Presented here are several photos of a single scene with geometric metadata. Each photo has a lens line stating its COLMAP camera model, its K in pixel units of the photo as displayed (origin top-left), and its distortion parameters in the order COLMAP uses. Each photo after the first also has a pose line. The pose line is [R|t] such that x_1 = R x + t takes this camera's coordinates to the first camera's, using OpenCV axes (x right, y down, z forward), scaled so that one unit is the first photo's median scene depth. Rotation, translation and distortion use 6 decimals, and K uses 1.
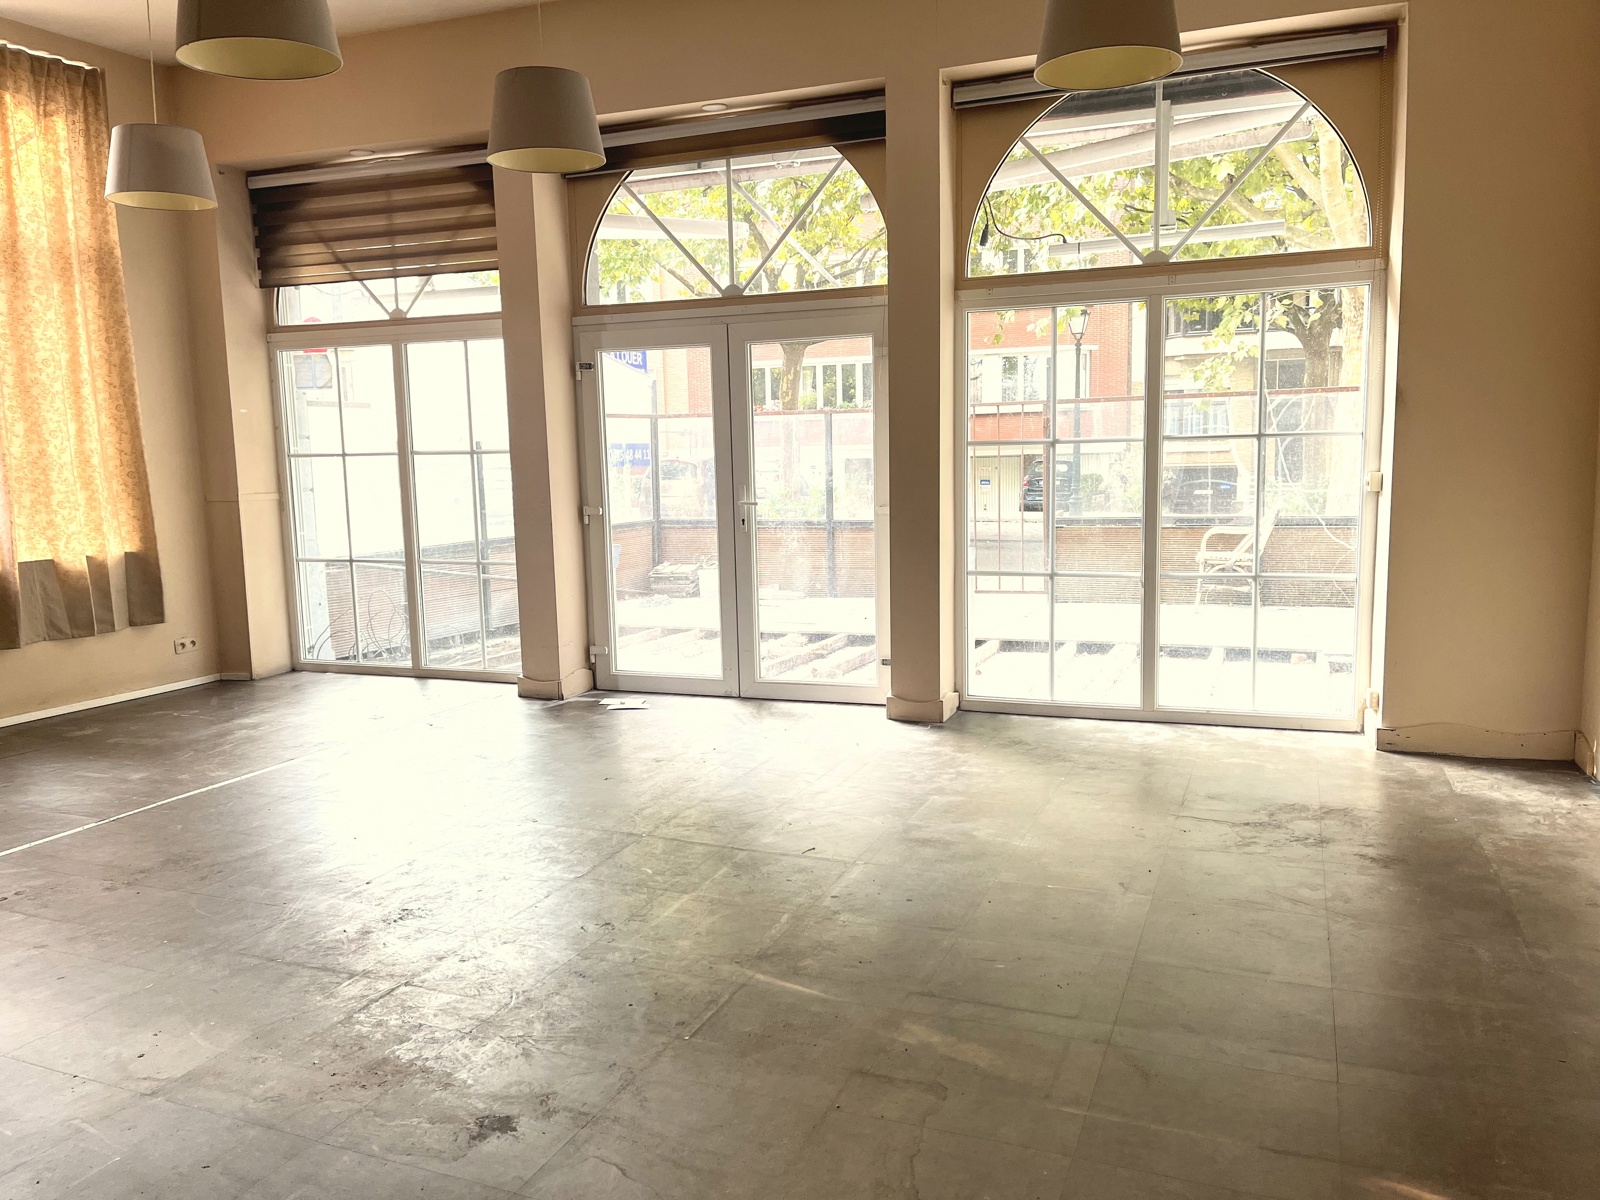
lens RADIAL K [[1209.8, 0, 799.9], [0, 1209.8, 604.9], [0, 0, 1]] dist [0.058982, -0.064485]
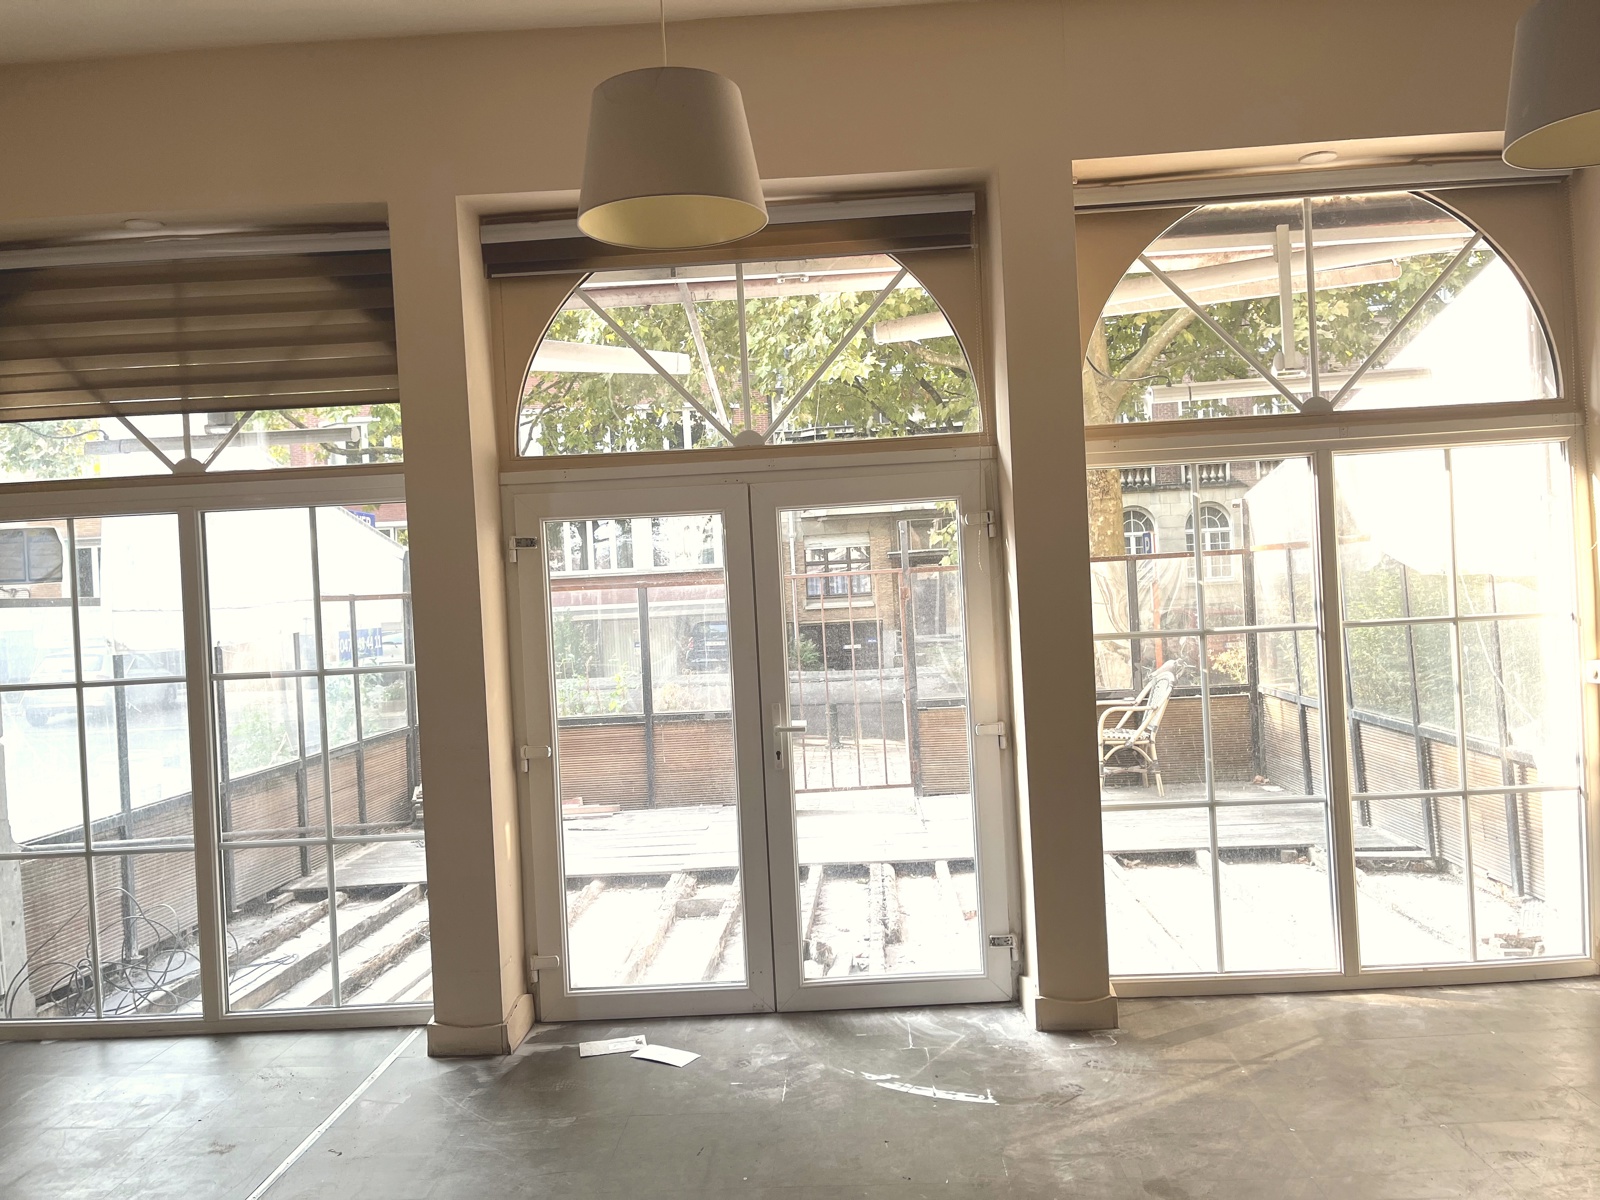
lens RADIAL K [[1224.0, 0, 800.0], [0, 1224.0, 600.0], [0, 0, 1]] dist [0.103726, -0.148410]
pose [[0.942546, -0.028856, 0.332829, -0.260155], [0.072529, 0.990175, -0.119550, -0.069297], [-0.326109, 0.136822, 0.935378, 0.300501]]
